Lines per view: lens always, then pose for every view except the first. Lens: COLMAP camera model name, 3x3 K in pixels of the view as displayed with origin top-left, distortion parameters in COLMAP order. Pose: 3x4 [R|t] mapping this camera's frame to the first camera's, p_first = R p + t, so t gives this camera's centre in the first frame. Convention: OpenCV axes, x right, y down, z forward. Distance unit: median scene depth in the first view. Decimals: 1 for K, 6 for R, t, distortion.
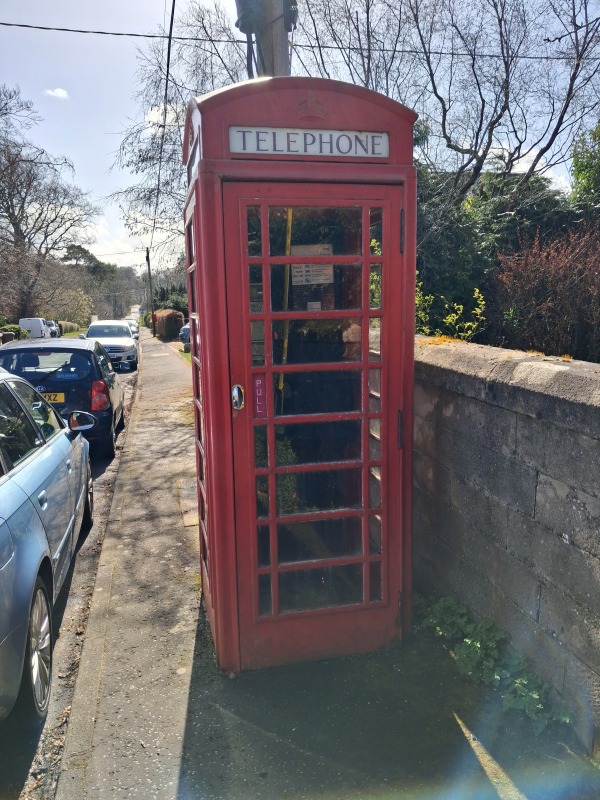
lens RADIAL K [[624.9, 0, 277.5], [0, 624.9, 408.9], [0, 0, 1]] dist [-0.000912, 0.000274]
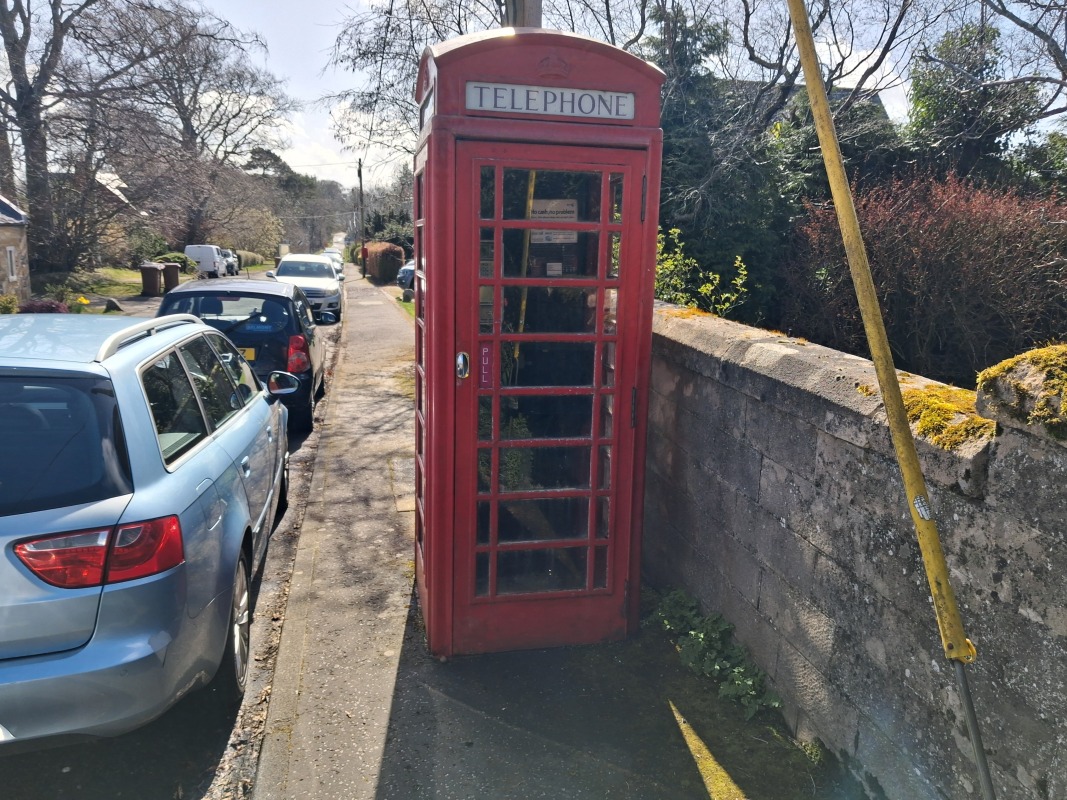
lens RADIAL K [[833.5, 0, 533.4], [0, 833.5, 399.1], [0, 0, 1]] dist [-0.000912, 0.000274]
pose [[0.998772, 0.047953, 0.012434, 0.026264], [-0.048198, 0.998632, 0.020279, 0.001938], [-0.011444, -0.020853, 0.999717, -0.230950]]
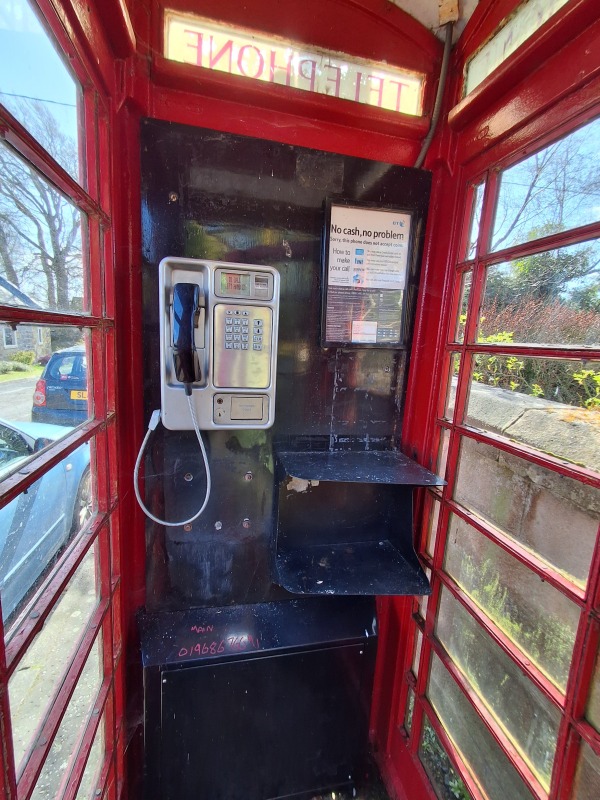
lens RADIAL K [[374.7, 0, 307.7], [0, 374.7, 401.4], [0, 0, 1]] dist [0.001233, 0.000091]
pose [[0.995950, 0.081485, 0.037988, 0.002185], [-0.081610, 0.996663, 0.001741, -0.111745], [-0.037719, -0.004835, 0.999277, 0.773866]]
